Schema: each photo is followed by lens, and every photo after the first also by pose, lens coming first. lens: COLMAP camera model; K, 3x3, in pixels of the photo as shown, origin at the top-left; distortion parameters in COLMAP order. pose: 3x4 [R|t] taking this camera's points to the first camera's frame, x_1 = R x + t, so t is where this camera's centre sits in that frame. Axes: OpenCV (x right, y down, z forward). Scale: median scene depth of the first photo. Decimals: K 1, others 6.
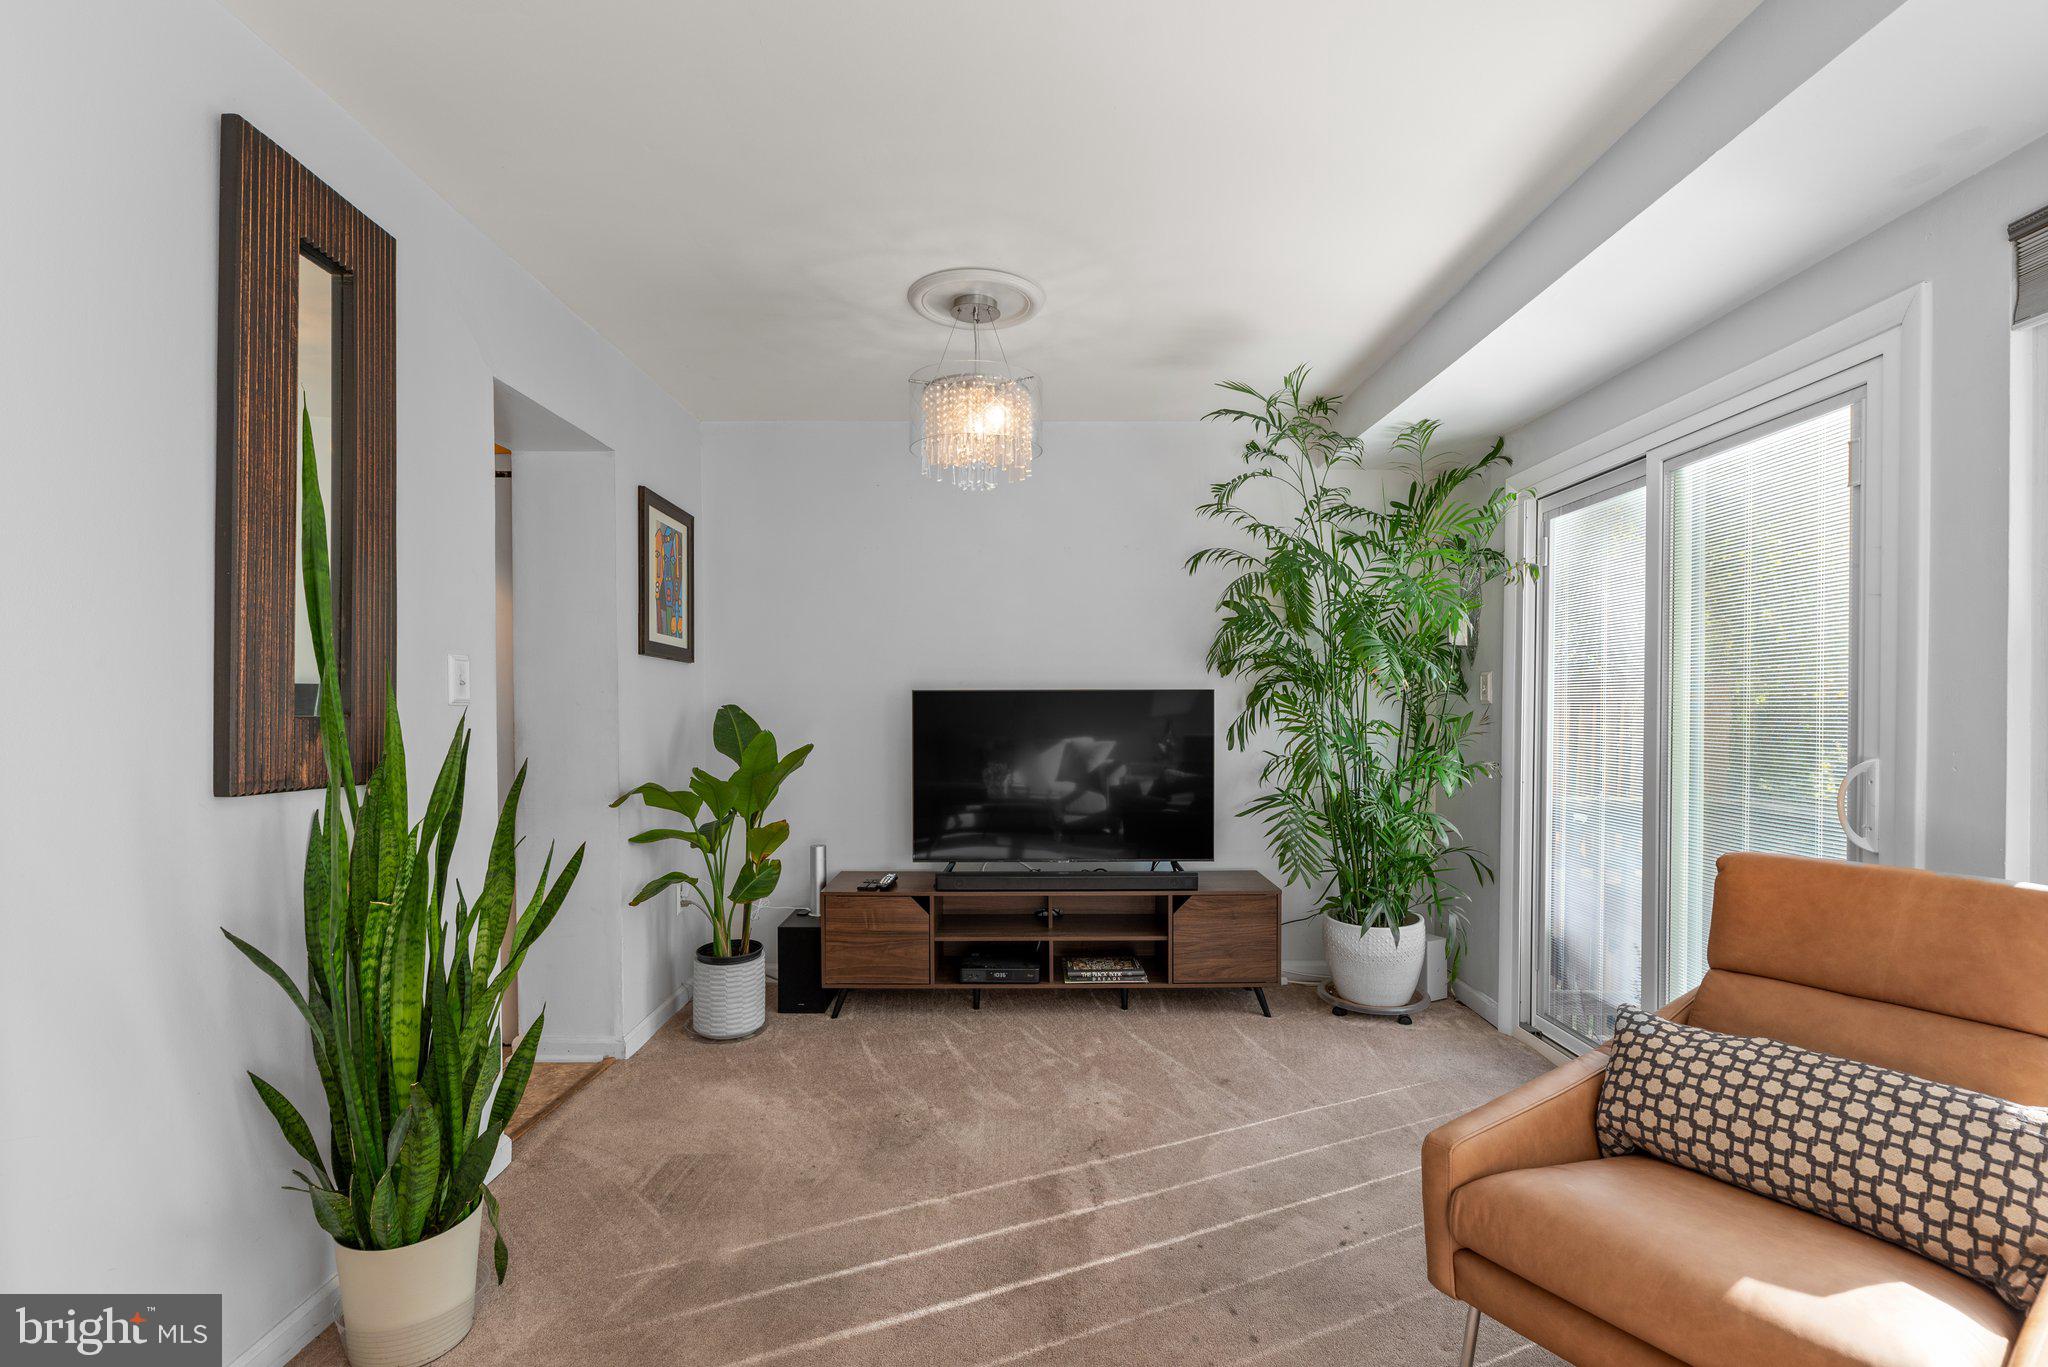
lens RADIAL K [[915.4, 0, 996.4], [0, 915.4, 716.1], [0, 0, 1]] dist [0.004836, -0.001453]
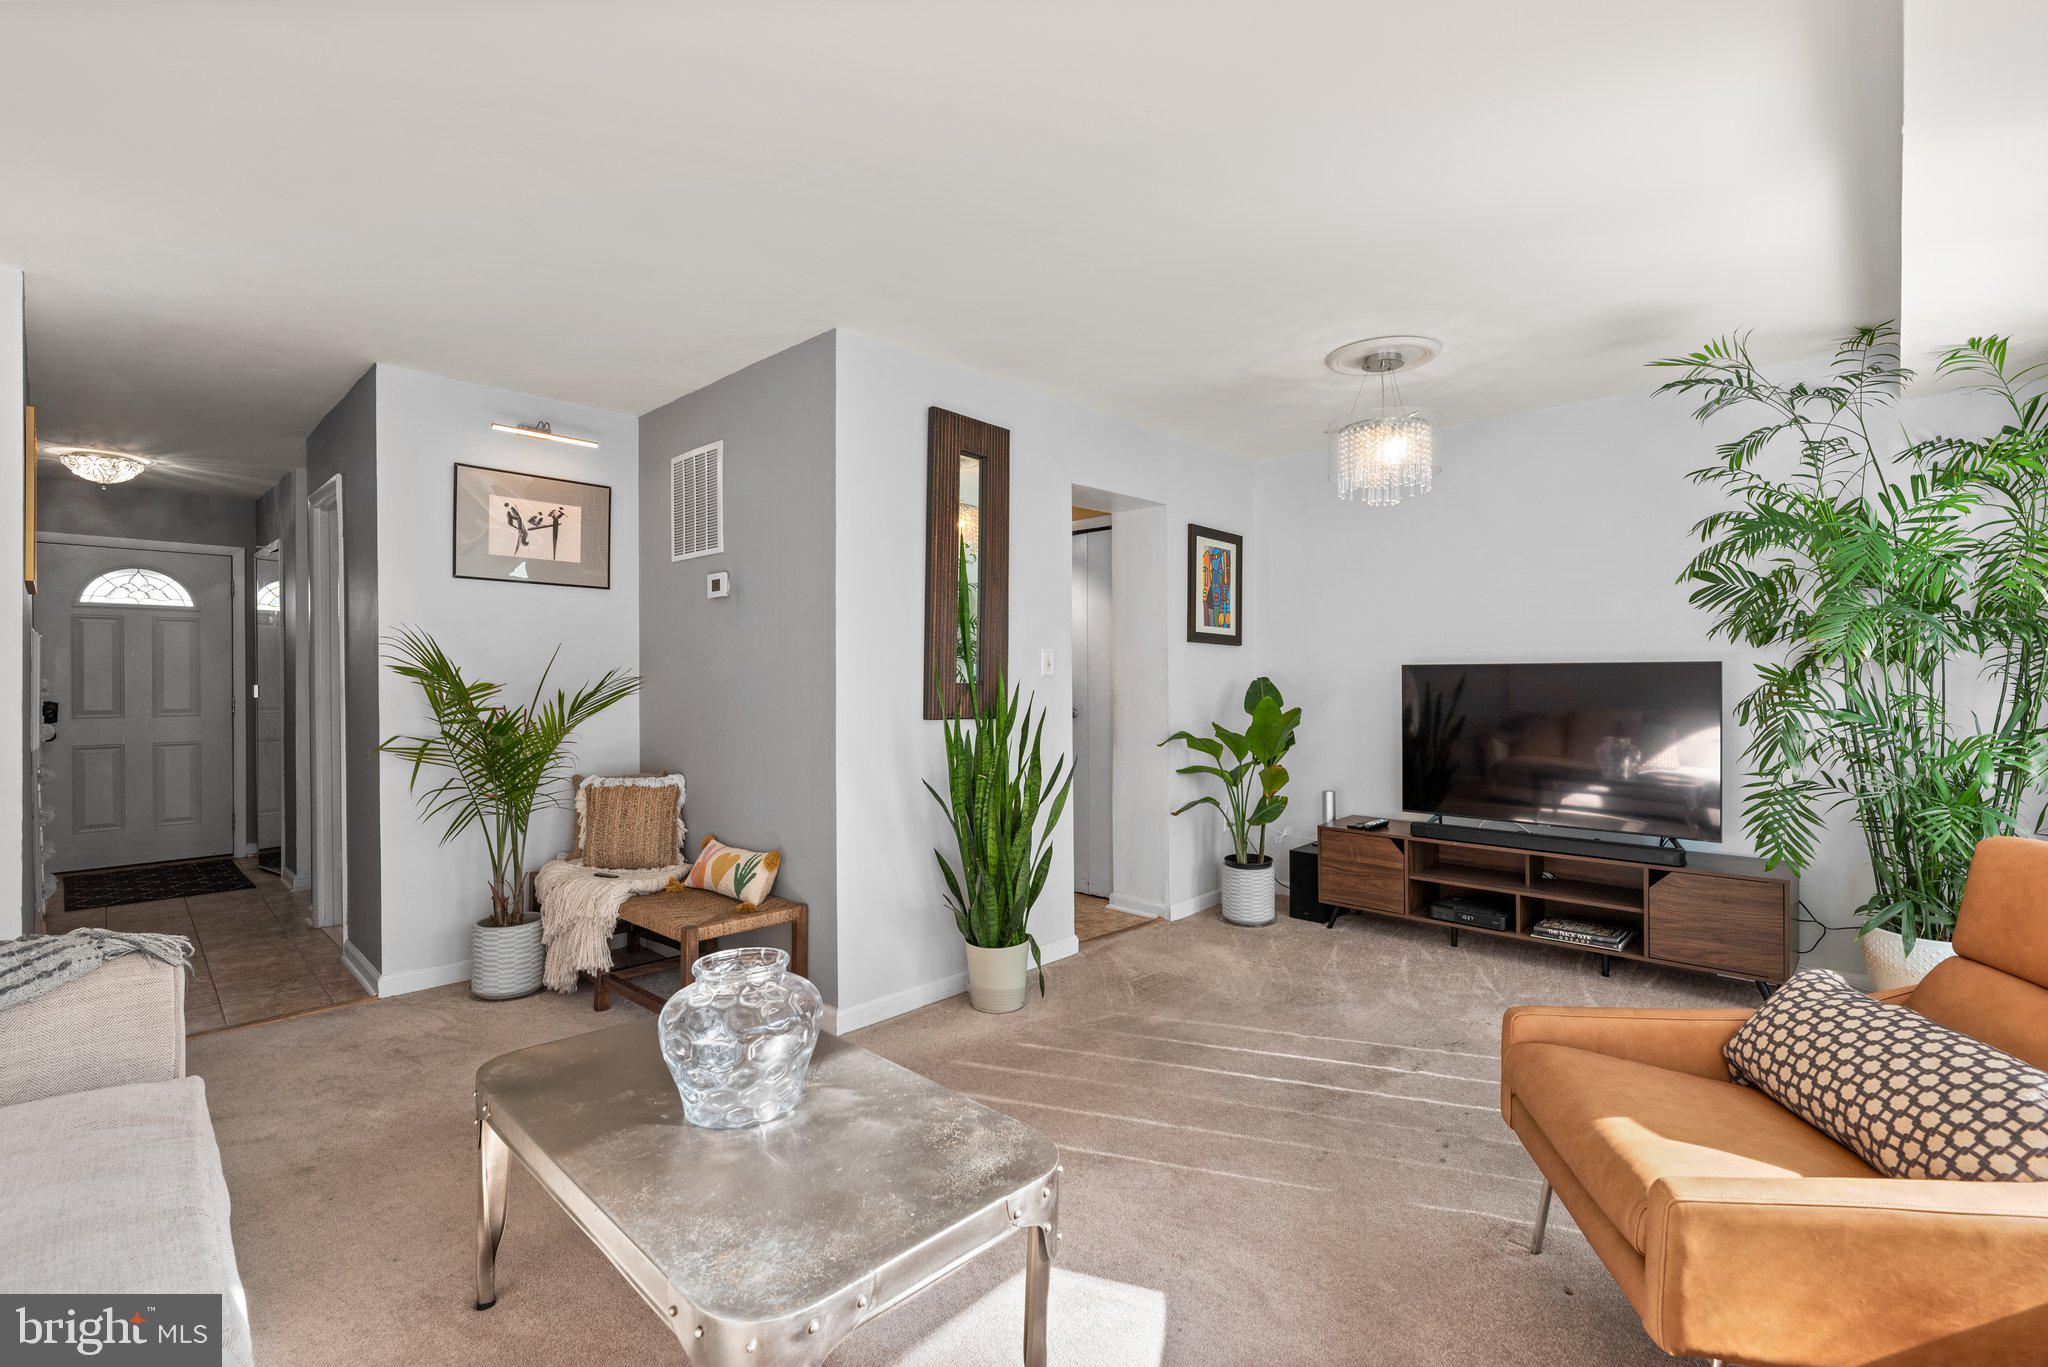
lens RADIAL K [[915.4, 0, 1024.3], [0, 915.4, 683.7], [0, 0, 1]] dist [0.004836, -0.001453]
pose [[0.721442, 0.005527, -0.692453, 0.406147], [-0.008043, 0.999968, -0.000397, 0.000202], [0.692428, 0.005856, 0.721463, -0.200141]]
